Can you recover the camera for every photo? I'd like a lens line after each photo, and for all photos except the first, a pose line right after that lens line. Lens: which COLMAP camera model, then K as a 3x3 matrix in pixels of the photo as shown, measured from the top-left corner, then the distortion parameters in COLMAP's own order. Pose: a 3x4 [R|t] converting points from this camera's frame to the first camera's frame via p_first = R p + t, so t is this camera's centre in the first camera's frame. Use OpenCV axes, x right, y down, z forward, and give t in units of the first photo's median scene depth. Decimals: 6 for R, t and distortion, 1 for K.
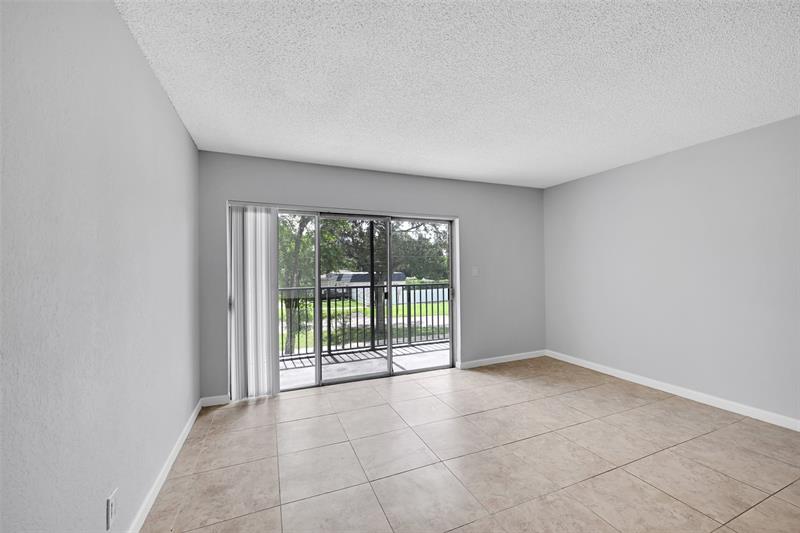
lens RADIAL K [[316.0, 0, 397.5], [0, 316.0, 267.8], [0, 0, 1]] dist [-0.000262, -0.000020]
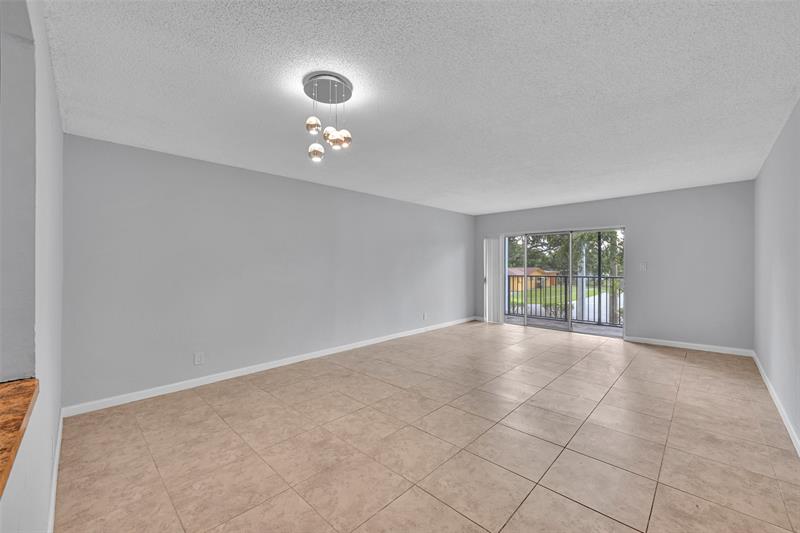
lens RADIAL K [[316.0, 0, 397.5], [0, 316.0, 267.8], [0, 0, 1]] dist [-0.000262, -0.000020]
pose [[0.387986, 0.010692, -0.921603, 1.275814], [0.005283, 0.999890, 0.013825, -0.009853], [0.921650, -0.010233, 0.387887, -0.466723]]
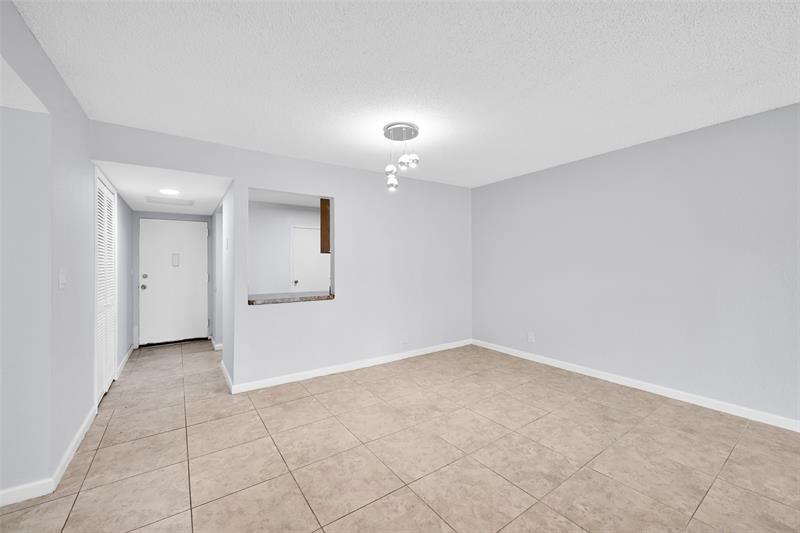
lens RADIAL K [[314.3, 0, 391.4], [0, 314.3, 243.2], [0, 0, 1]] dist [0.012235, -0.000003]
pose [[-0.977519, 0.003030, -0.210825, 0.855640], [0.016970, 0.997783, -0.064344, 0.000641], [0.210163, -0.066475, -0.975404, 0.477381]]
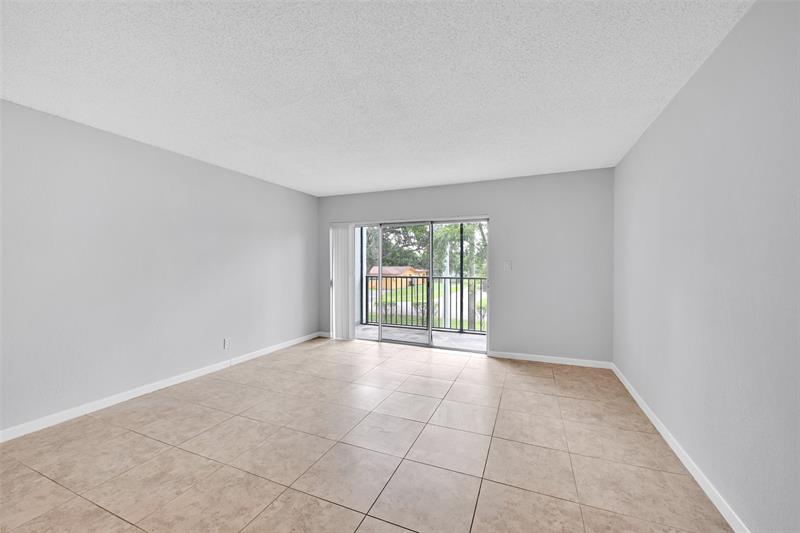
lens RADIAL K [[313.4, 0, 399.7], [0, 313.4, 263.9], [0, 0, 1]] dist [-0.000524, -0.000072]
pose [[0.701000, 0.007120, -0.713125, 0.919820], [-0.004036, 0.999974, 0.006017, -0.003798], [0.713149, -0.001340, 0.701011, 0.034184]]
